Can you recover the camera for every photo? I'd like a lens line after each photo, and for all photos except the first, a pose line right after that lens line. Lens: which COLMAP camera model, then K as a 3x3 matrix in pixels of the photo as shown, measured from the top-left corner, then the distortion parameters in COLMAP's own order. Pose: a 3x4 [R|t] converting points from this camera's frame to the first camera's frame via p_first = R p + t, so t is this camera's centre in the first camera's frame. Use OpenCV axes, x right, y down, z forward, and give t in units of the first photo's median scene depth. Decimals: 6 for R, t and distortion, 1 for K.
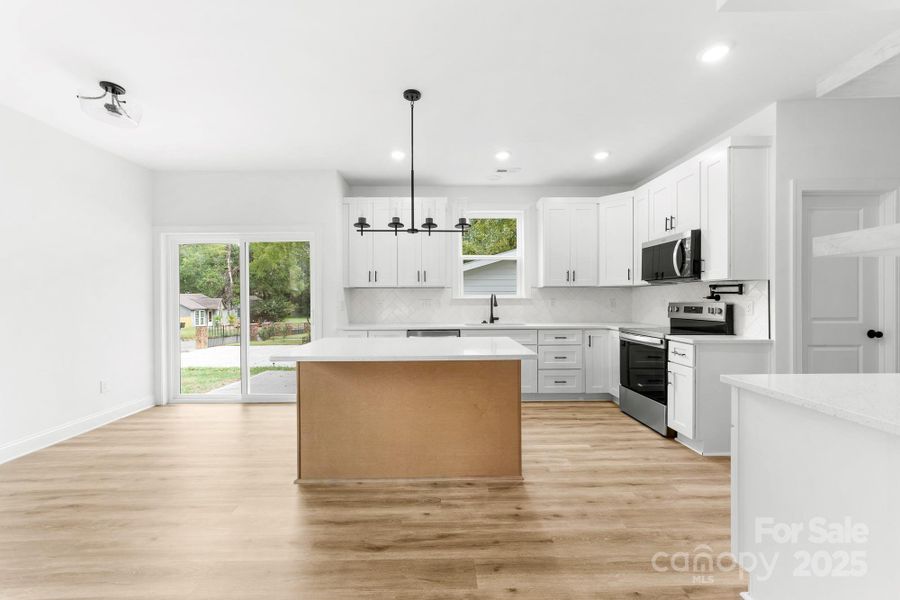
lens RADIAL K [[348.9, 0, 445.6], [0, 348.9, 301.5], [0, 0, 1]] dist [-0.009160, -0.000022]
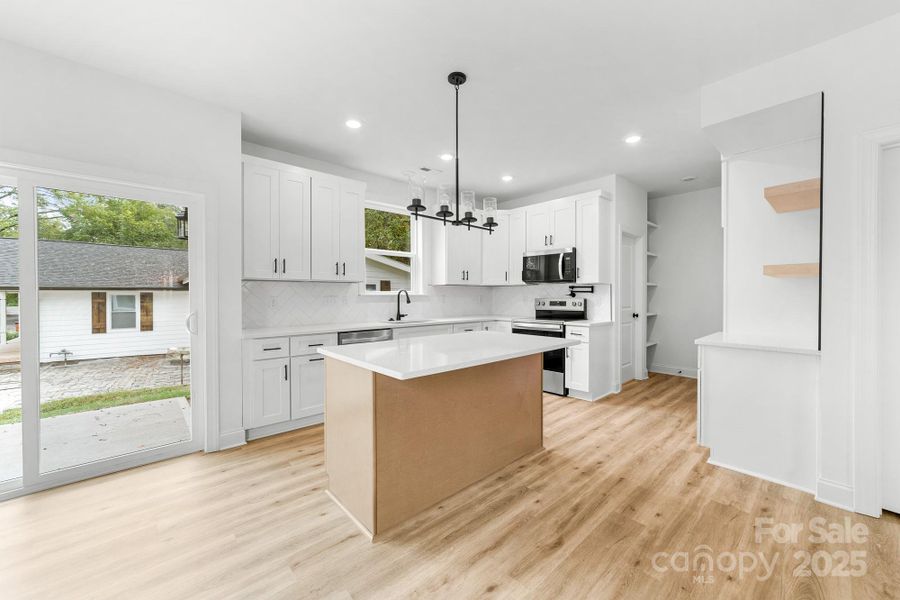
lens RADIAL K [[348.9, 0, 448.9], [0, 348.9, 301.2], [0, 0, 1]] dist [-0.009160, -0.000022]
pose [[0.748038, -0.008942, 0.663596, -0.595395], [0.004110, 0.999952, 0.008842, -0.000150], [-0.663643, -0.003886, 0.748039, 0.252169]]
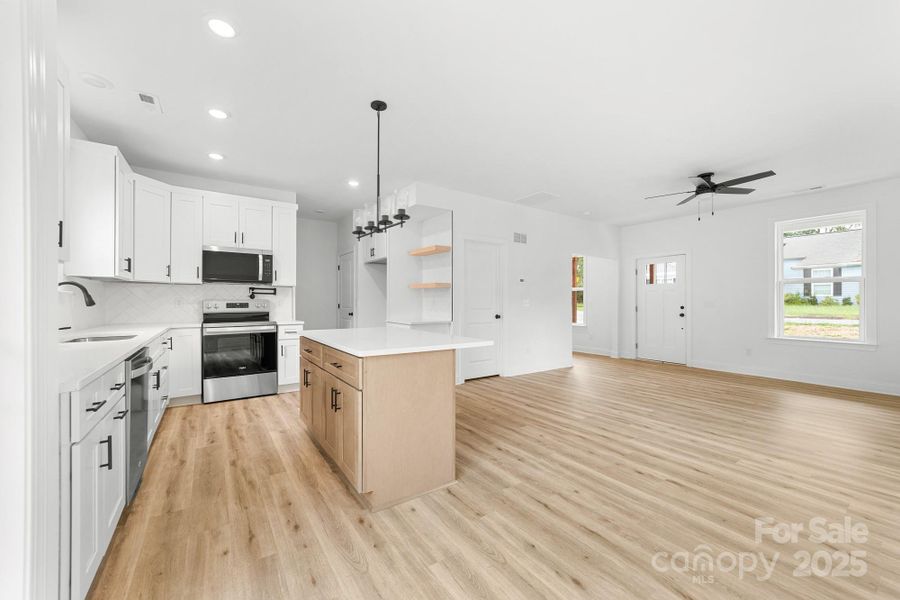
lens RADIAL K [[348.9, 0, 450.1], [0, 348.9, 301.3], [0, 0, 1]] dist [-0.009160, -0.000022]
pose [[-0.567265, 0.004259, 0.823524, -0.904050], [0.007083, 0.999975, -0.000293, 0.014964], [-0.823505, 0.005666, -0.567281, 1.161703]]
